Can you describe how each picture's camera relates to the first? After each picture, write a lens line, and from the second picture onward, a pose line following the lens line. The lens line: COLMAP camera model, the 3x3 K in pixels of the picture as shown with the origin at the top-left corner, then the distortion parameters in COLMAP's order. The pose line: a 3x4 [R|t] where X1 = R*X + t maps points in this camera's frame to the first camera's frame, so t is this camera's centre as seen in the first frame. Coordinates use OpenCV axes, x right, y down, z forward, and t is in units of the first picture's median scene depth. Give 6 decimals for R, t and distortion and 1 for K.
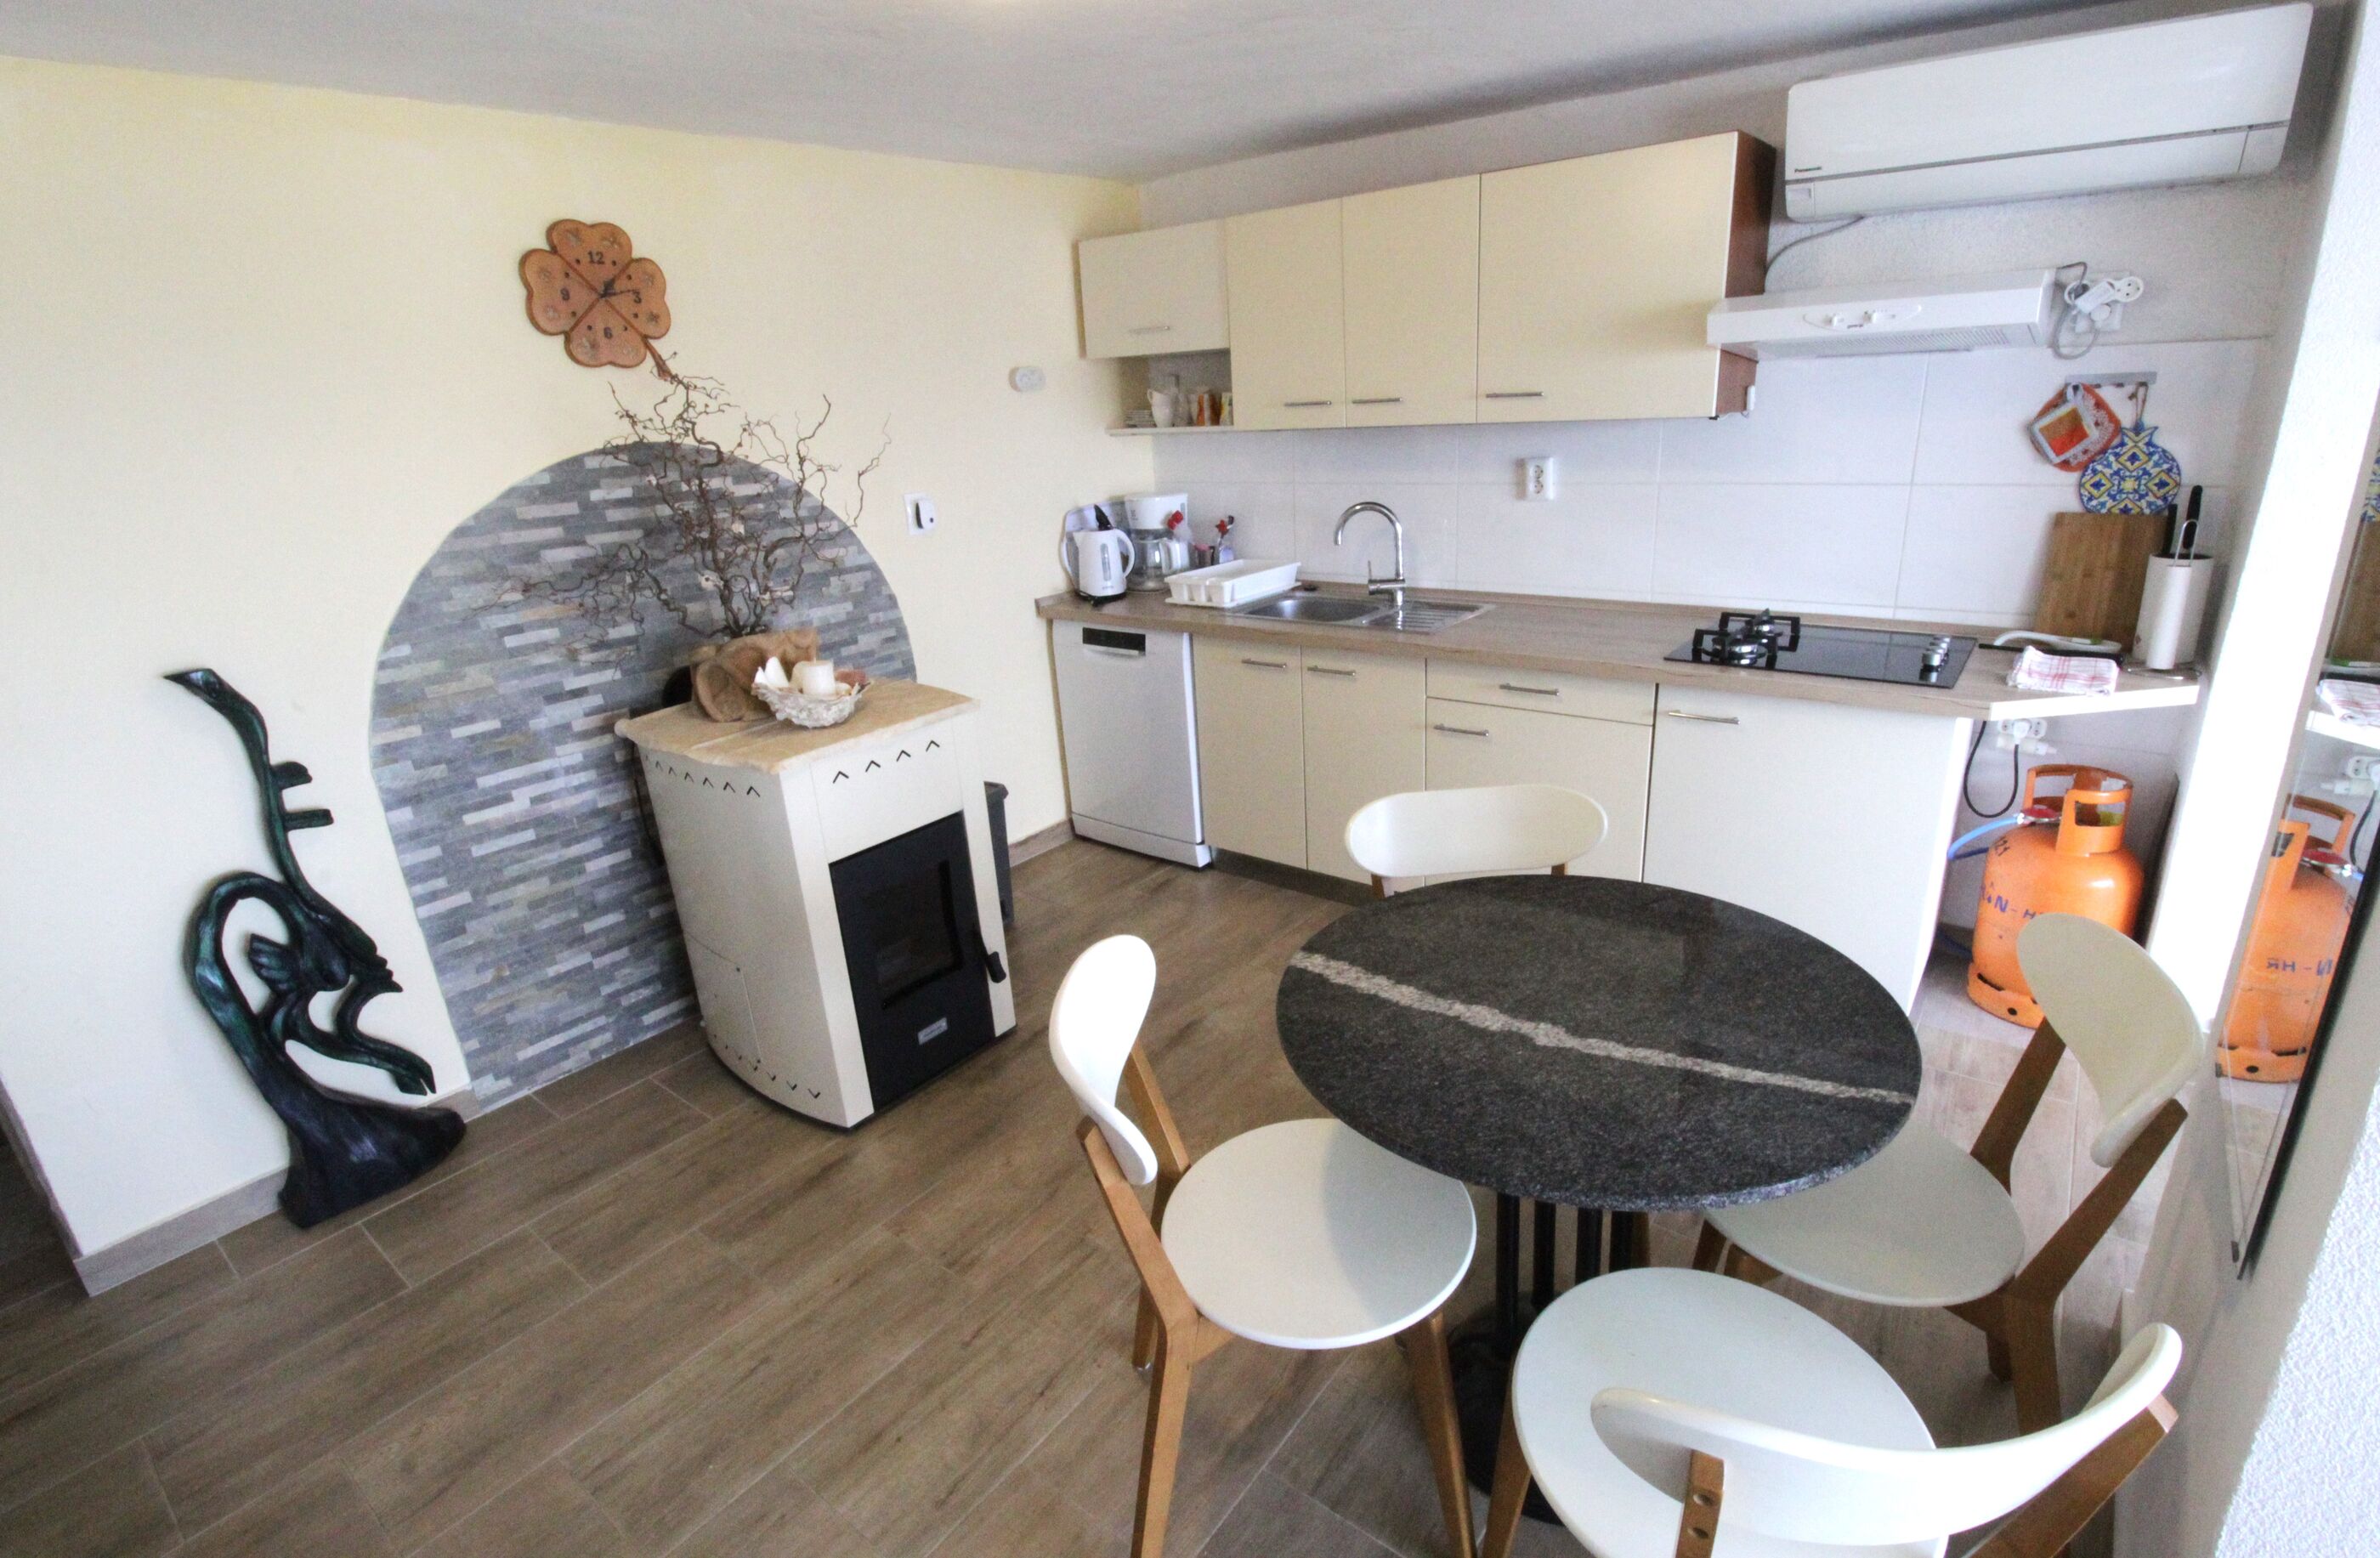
lens RADIAL K [[1110.3, 0, 1218.7], [0, 1110.3, 760.9], [0, 0, 1]] dist [0.002629, -0.014175]
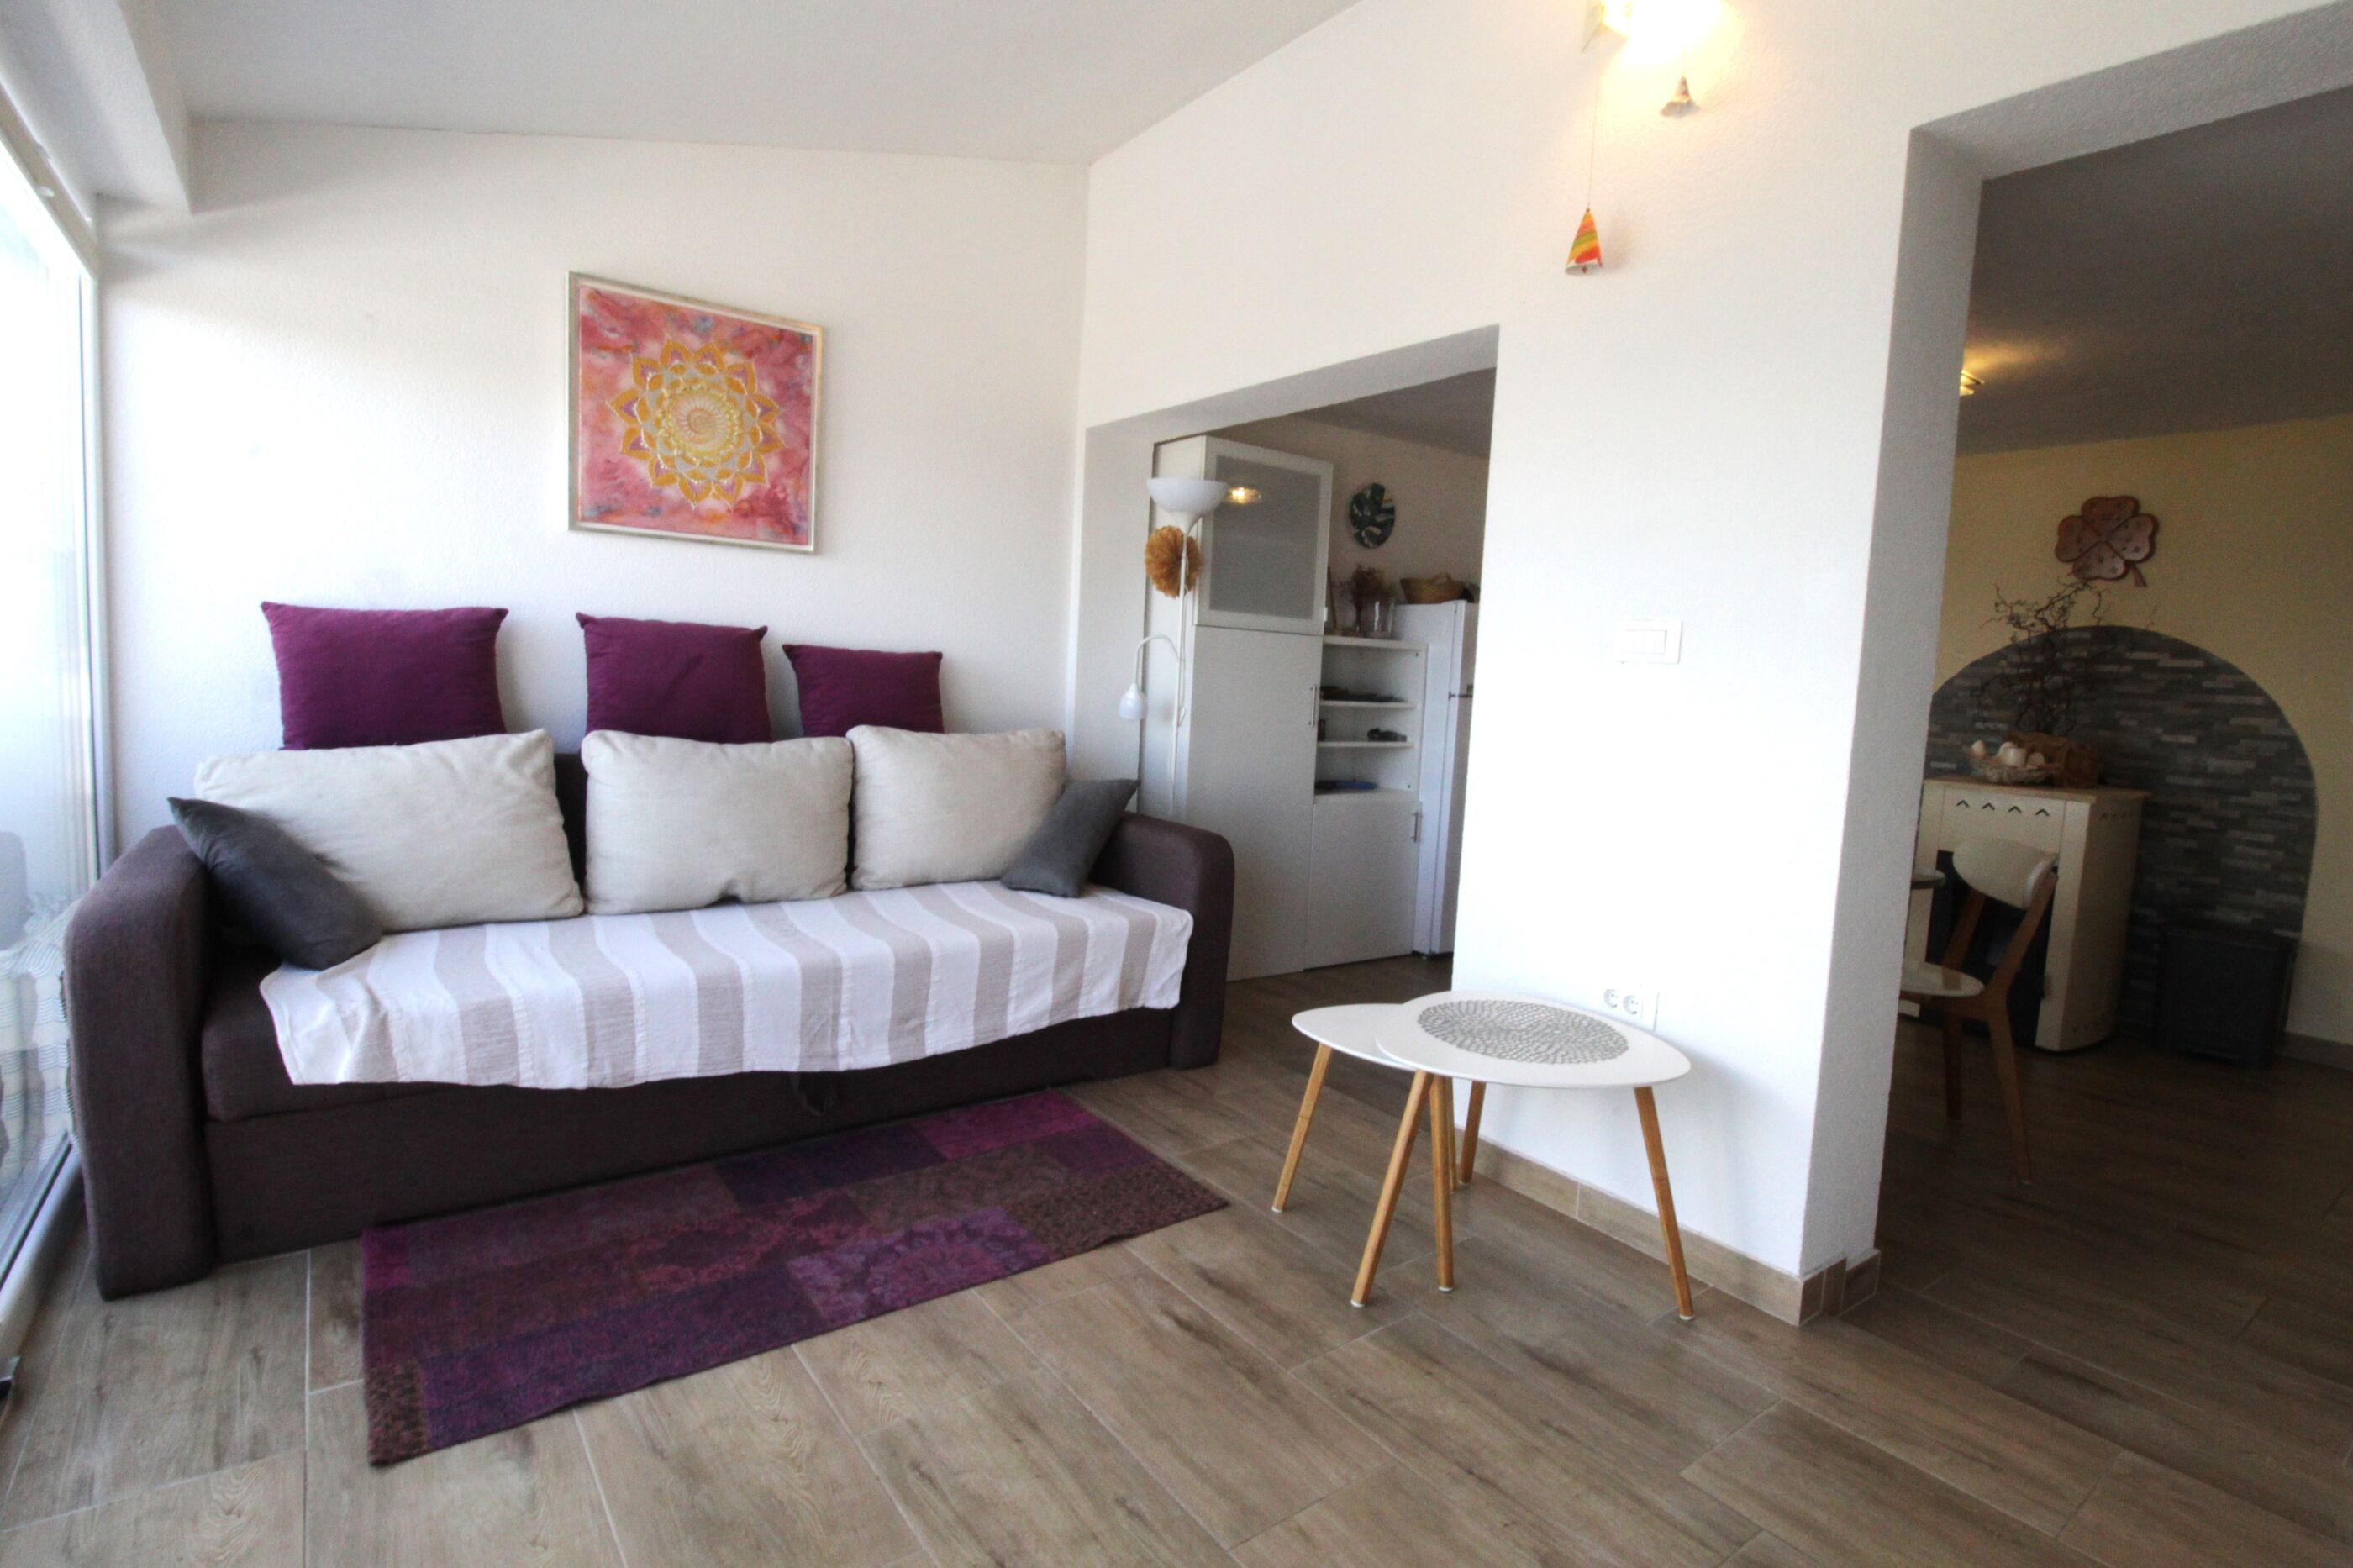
lens RADIAL K [[1152.3, 0, 1214.0], [0, 1152.3, 783.4], [0, 0, 1]] dist [0.000198, -0.014006]
pose [[-0.261149, 0.136981, -0.955530, 1.457779], [-0.340216, 0.913301, 0.223909, -0.016121], [0.903357, 0.383560, -0.191905, 0.263935]]
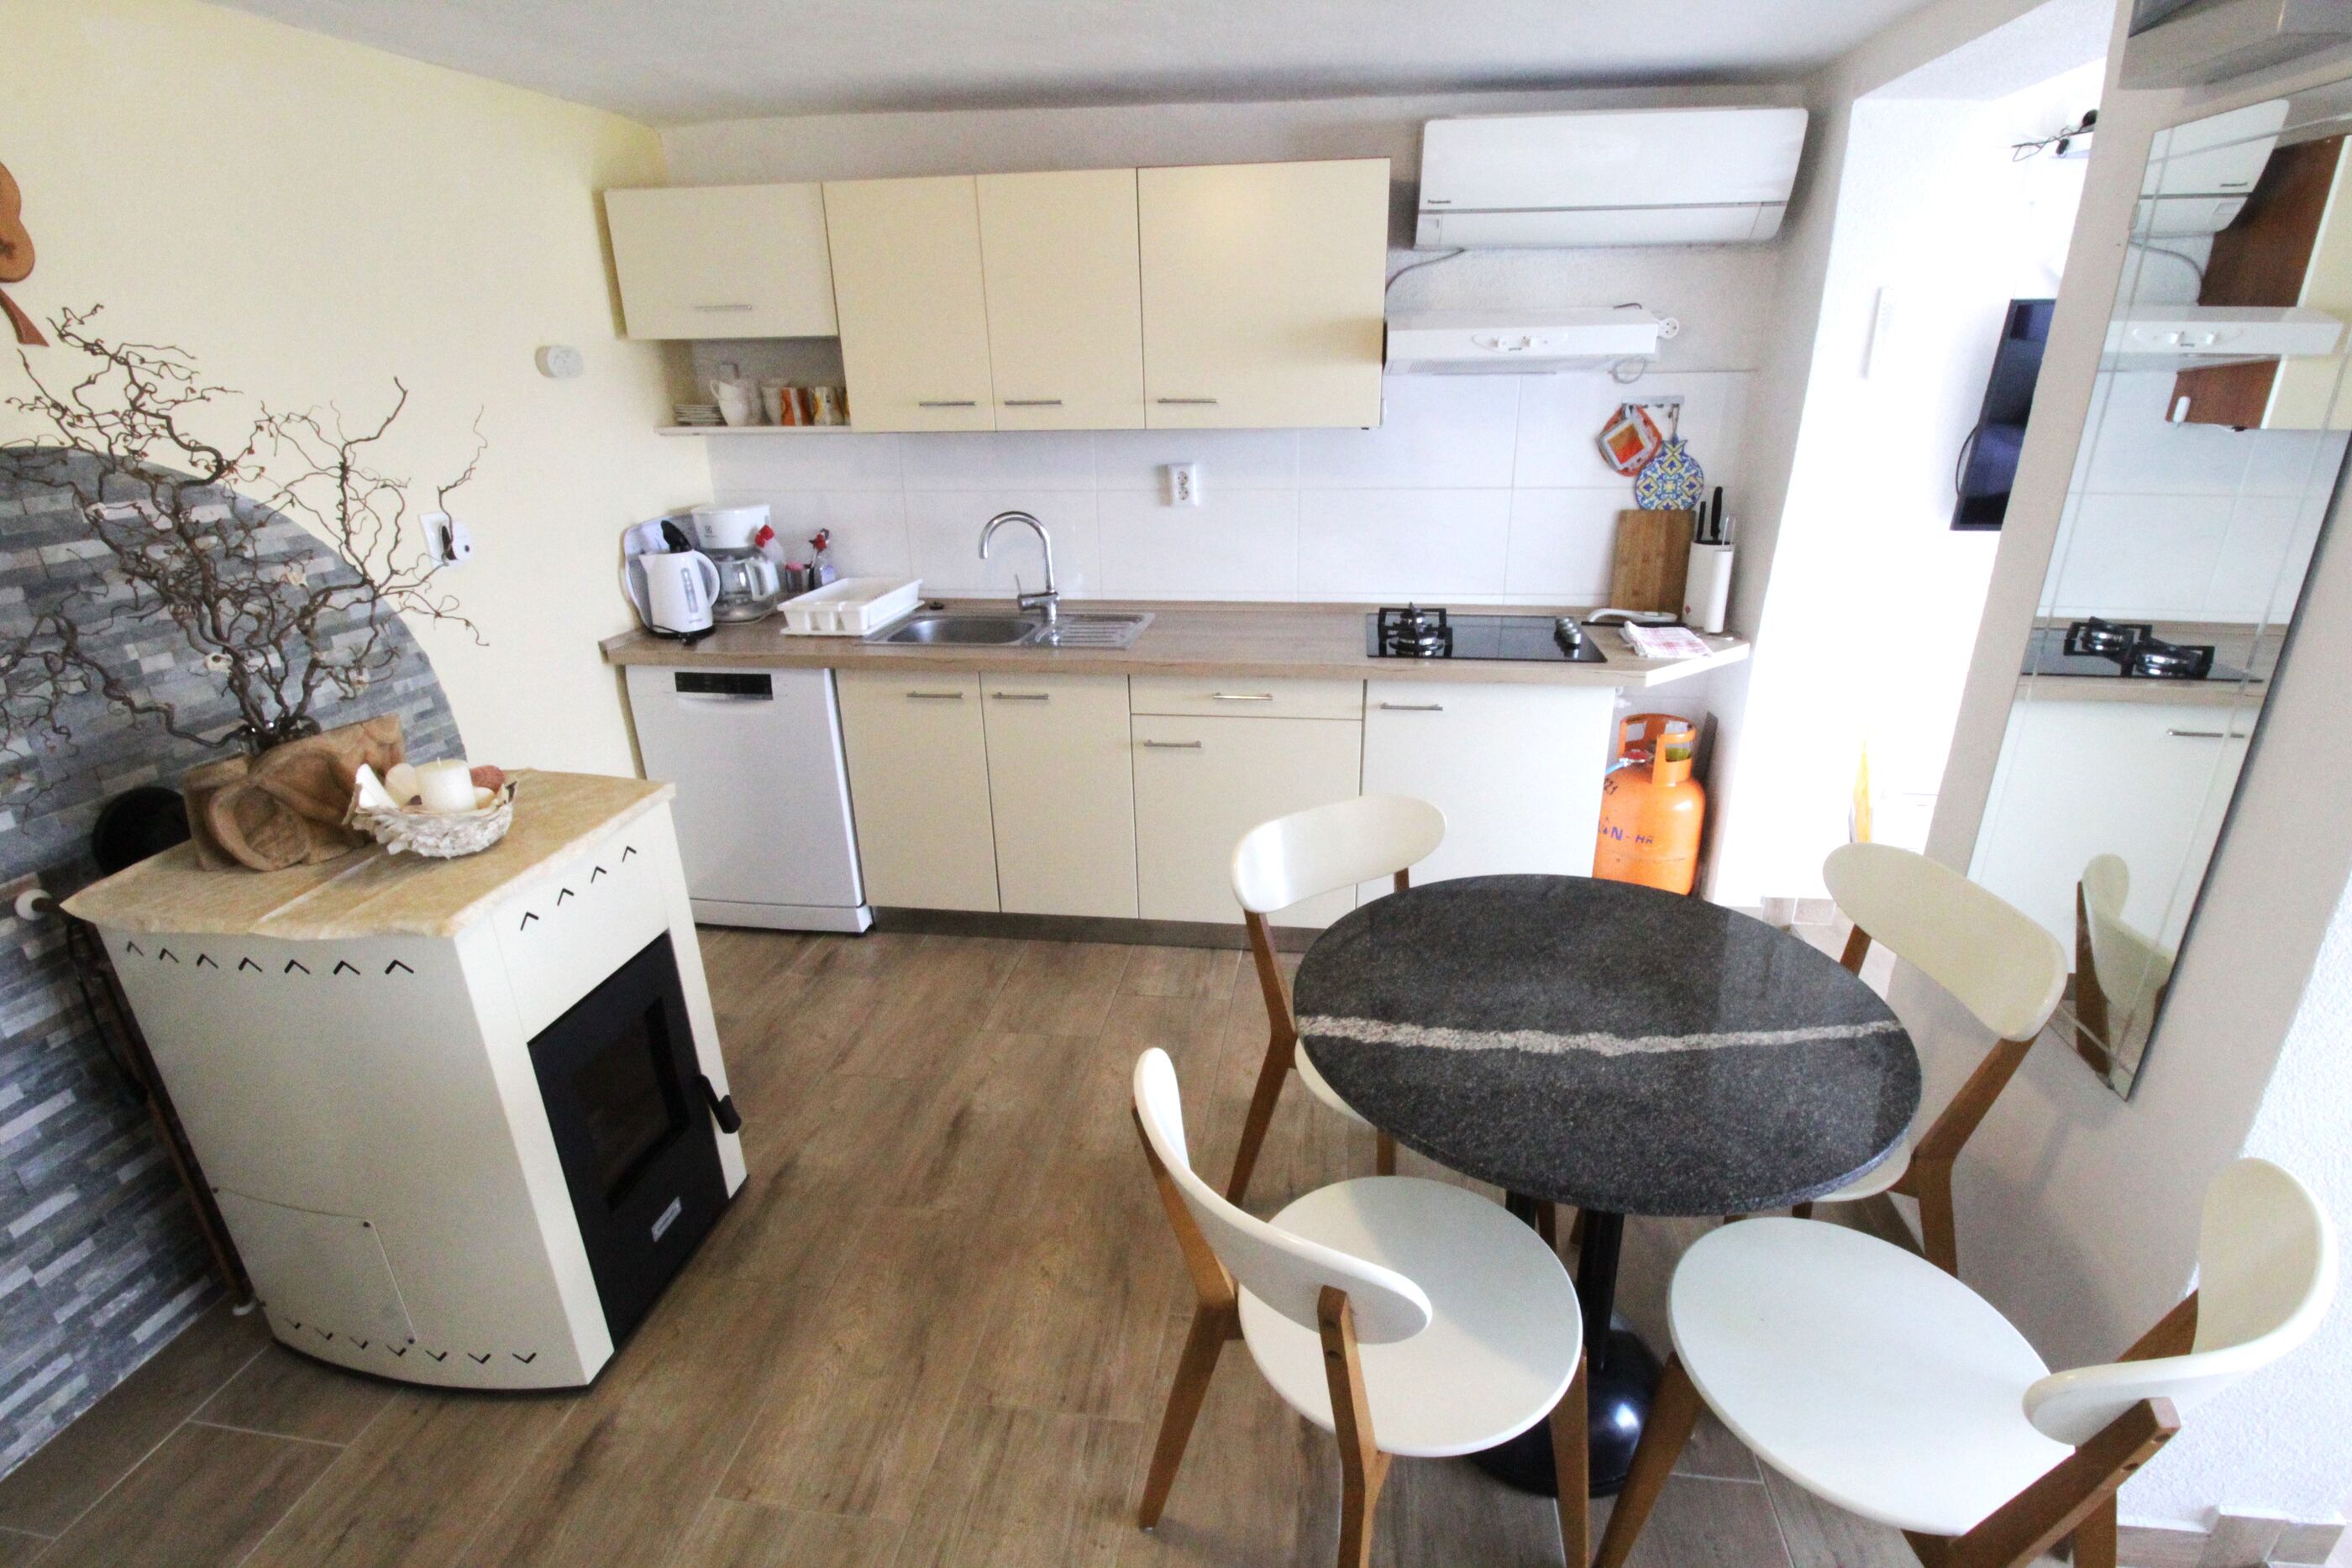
lens RADIAL K [[1095.1, 0, 1195.9], [0, 1095.1, 780.6], [0, 0, 1]] dist [-0.000029, -0.011061]
pose [[0.870365, -0.136888, 0.472997, -0.258221], [0.126589, 0.990500, 0.053718, -0.051646], [-0.475857, 0.013122, 0.879425, 0.159726]]
